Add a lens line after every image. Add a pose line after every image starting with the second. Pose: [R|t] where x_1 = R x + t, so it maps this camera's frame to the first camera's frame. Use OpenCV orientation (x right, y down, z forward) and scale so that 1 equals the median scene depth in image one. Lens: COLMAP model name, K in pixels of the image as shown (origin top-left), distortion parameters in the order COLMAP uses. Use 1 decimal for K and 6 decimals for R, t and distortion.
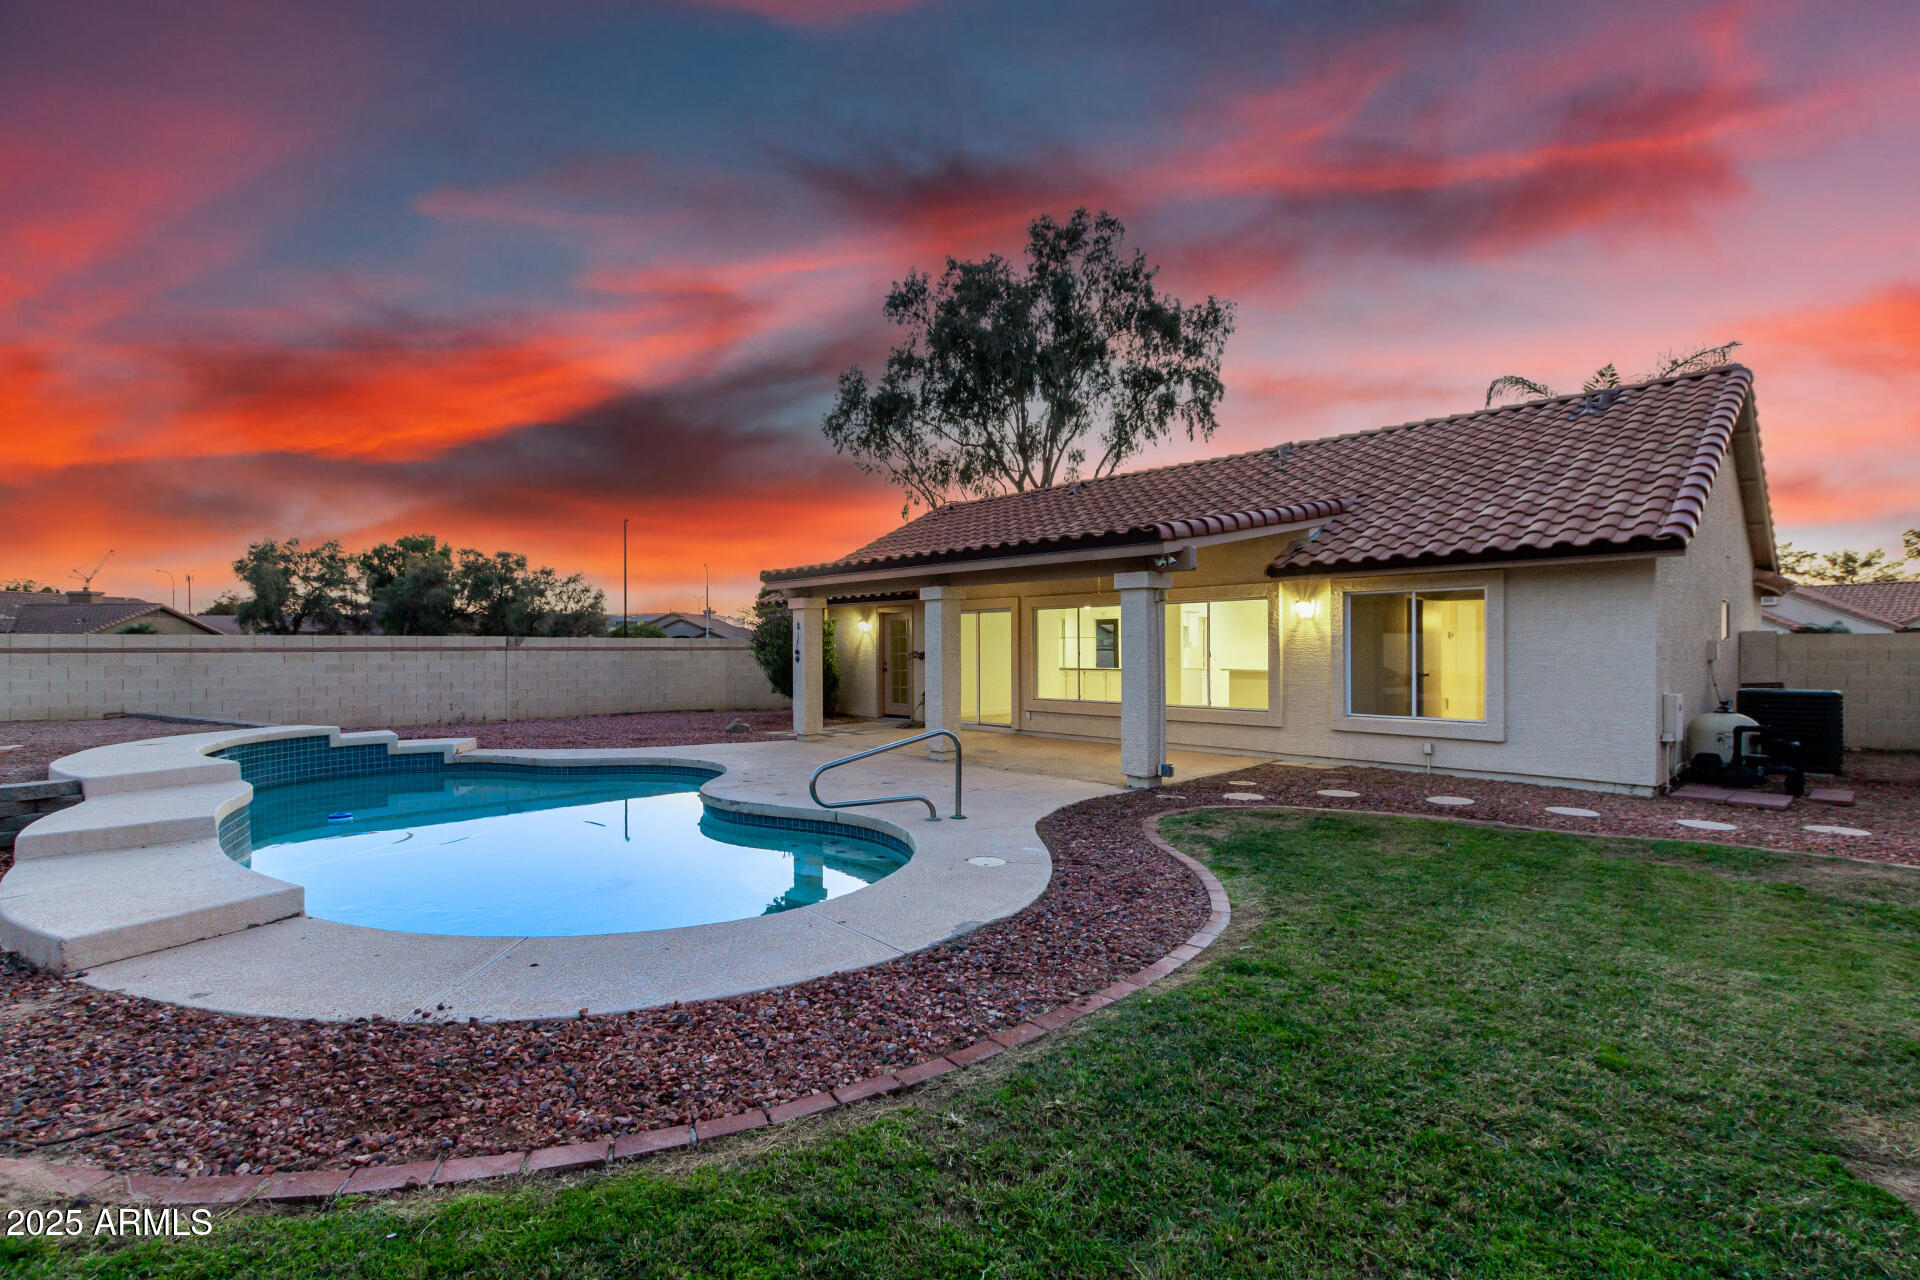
lens RADIAL K [[878.7, 0, 961.8], [0, 878.7, 651.9], [0, 0, 1]] dist [0.006924, -0.001309]
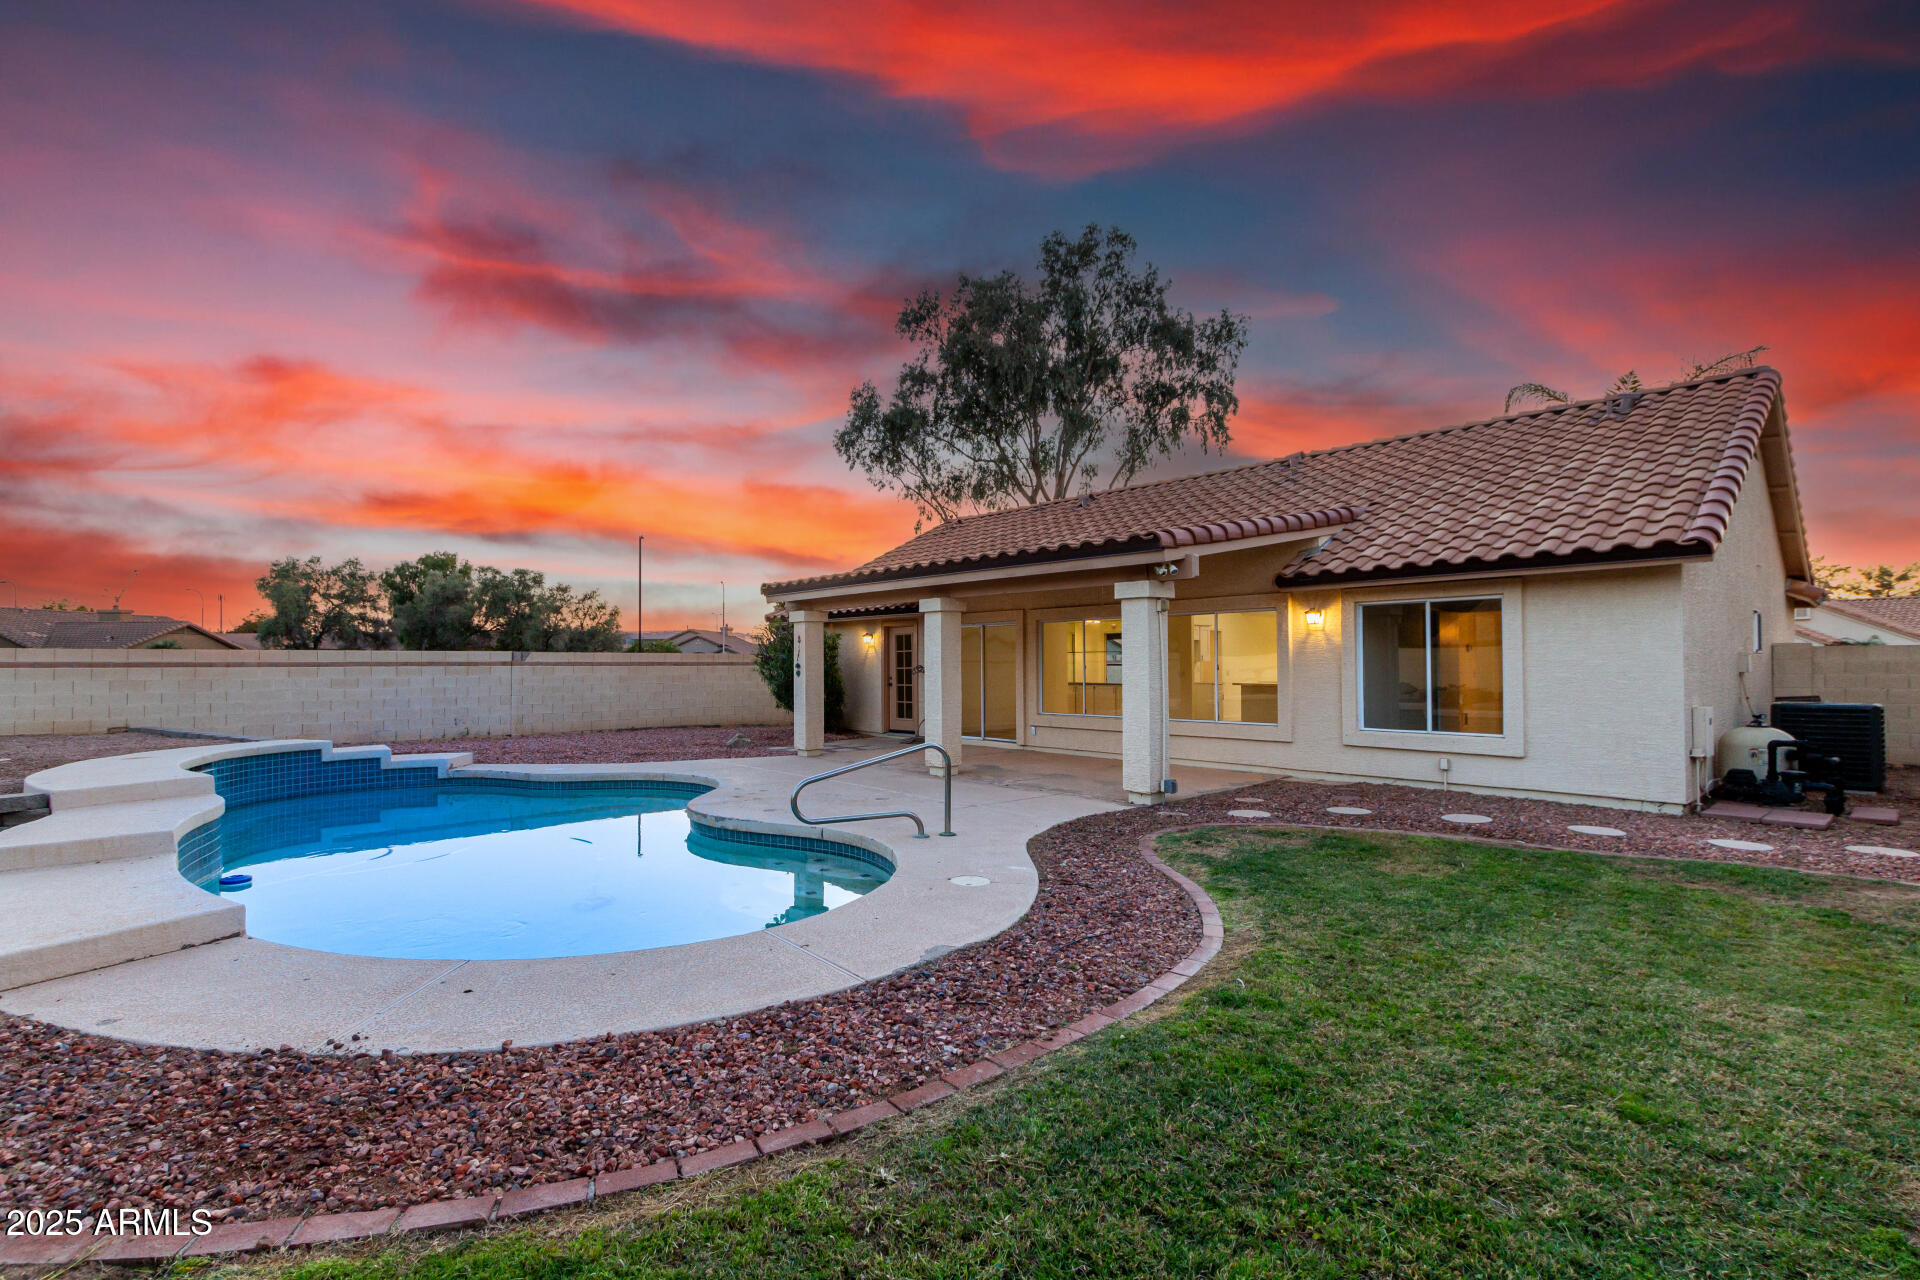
lens RADIAL K [[878.1, 0, 961.1], [0, 878.1, 651.6], [0, 0, 1]] dist [0.008223, -0.003280]
pose [[0.999774, -0.001345, -0.021215, 0.013022], [0.000924, 0.999803, -0.019812, 0.003066], [0.021237, 0.019788, 0.999579, 0.015132]]
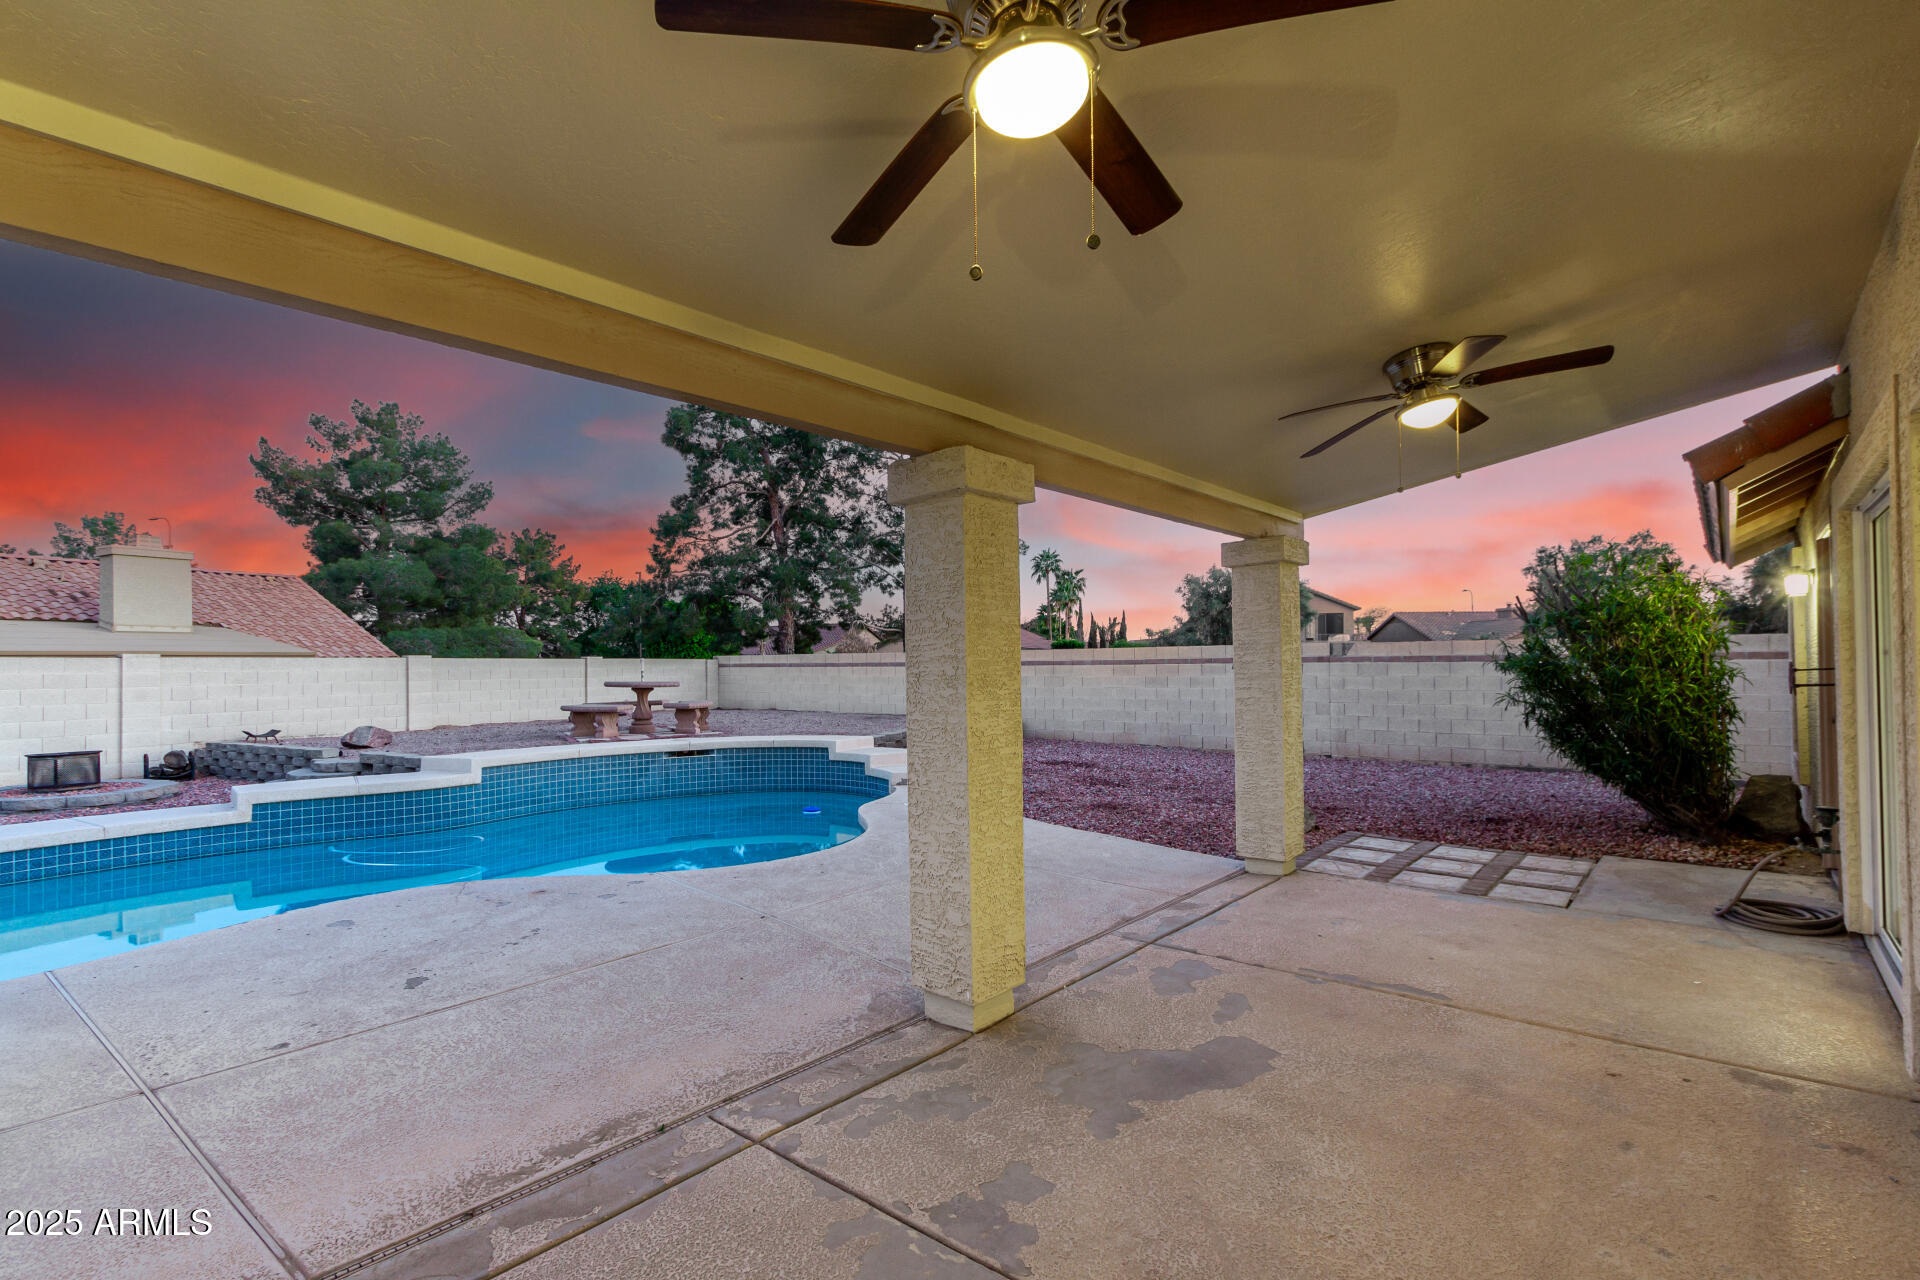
lens RADIAL K [[878.1, 0, 961.1], [0, 878.1, 651.6], [0, 0, 1]] dist [0.008223, -0.003280]
pose [[0.098692, -0.013515, -0.995026, 0.193756], [0.004800, 0.999903, -0.013105, -0.002102], [0.995106, -0.003483, 0.098747, 0.645158]]
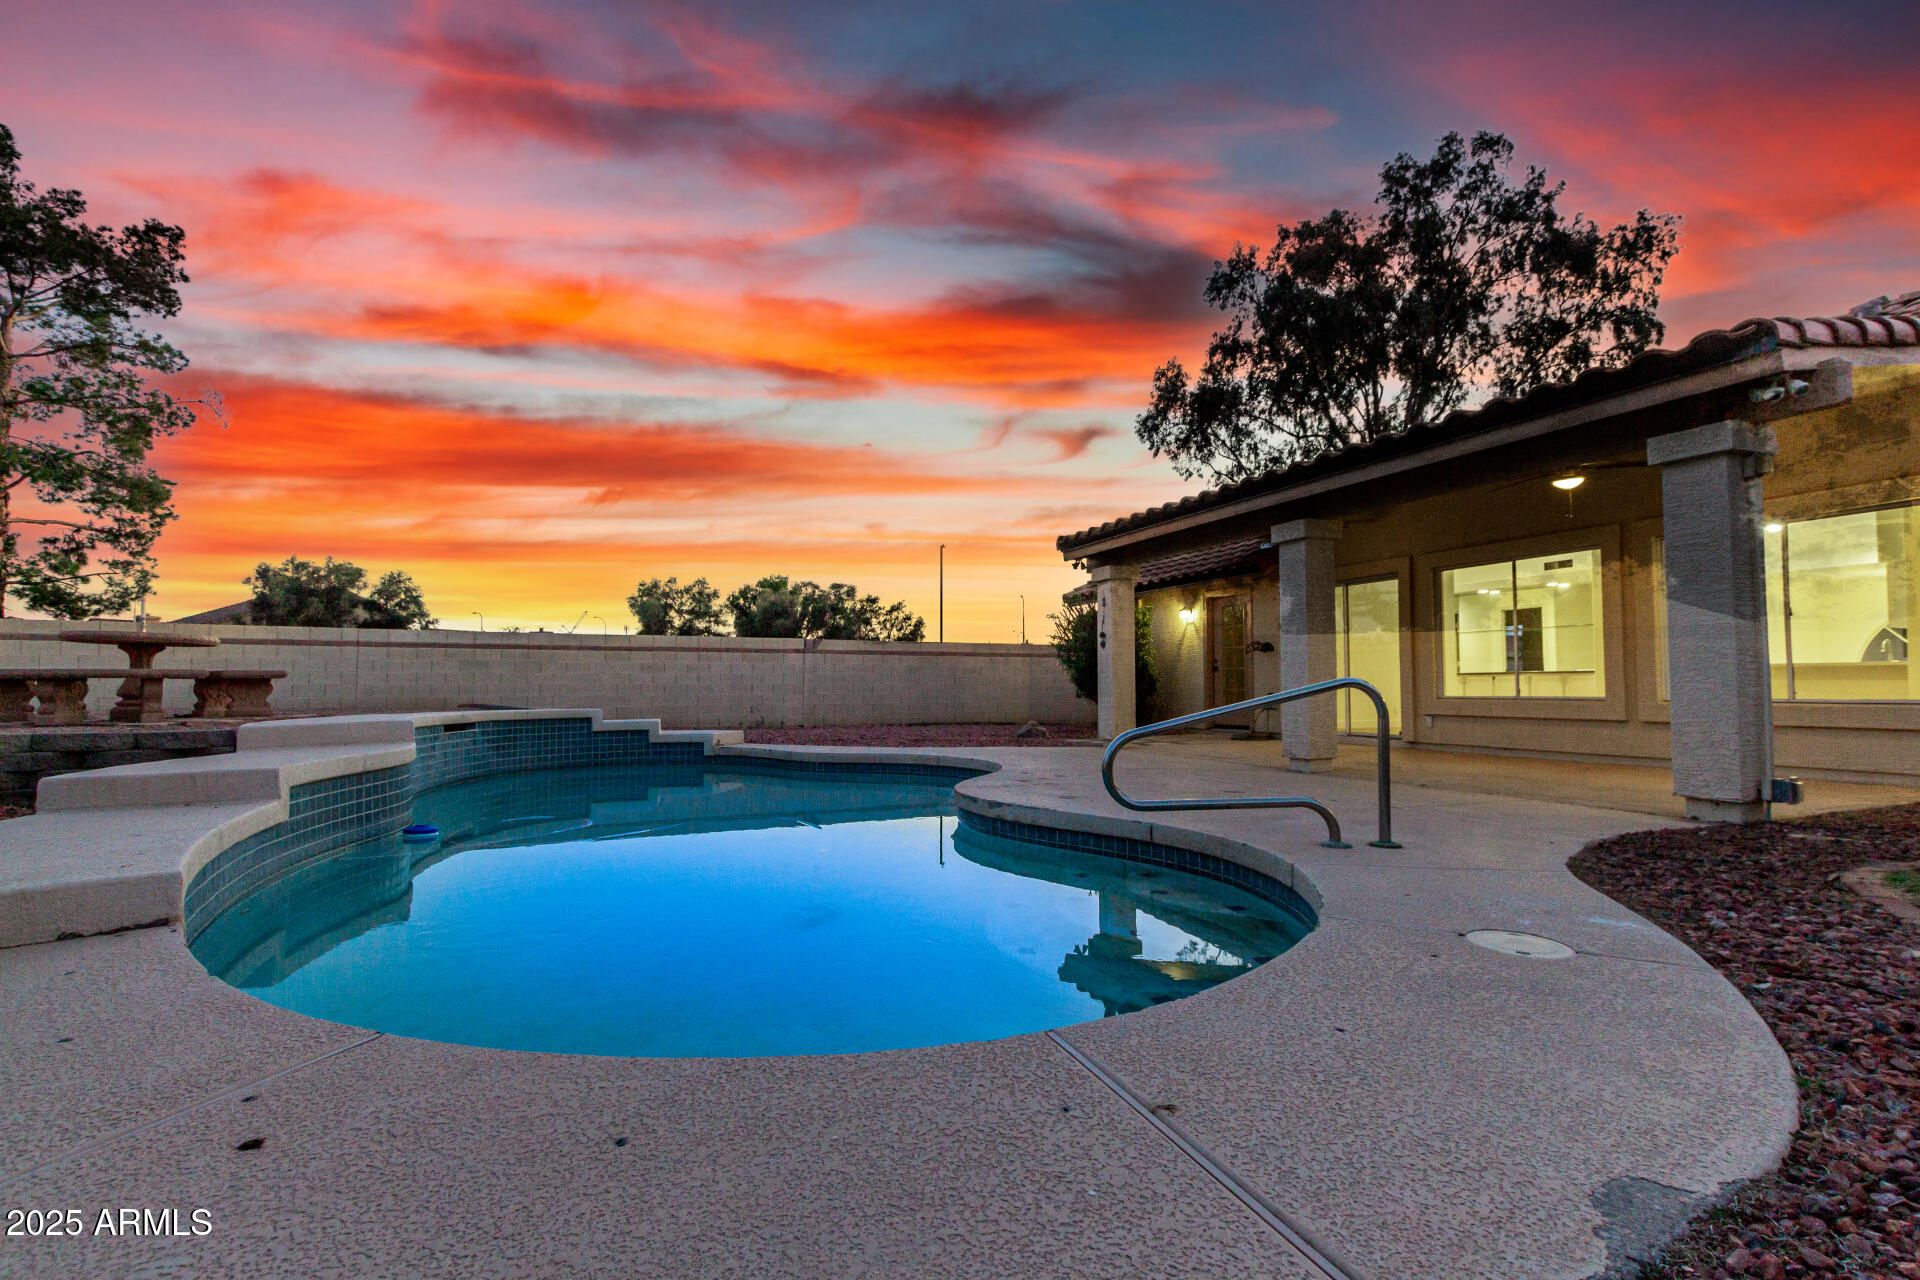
lens RADIAL K [[878.1, 0, 961.1], [0, 878.1, 651.6], [0, 0, 1]] dist [0.008223, -0.003280]
pose [[0.936583, -0.012407, -0.350227, -0.023273], [-0.003143, 0.999036, -0.043797, 0.039609], [0.350432, 0.042120, 0.935640, 0.170382]]
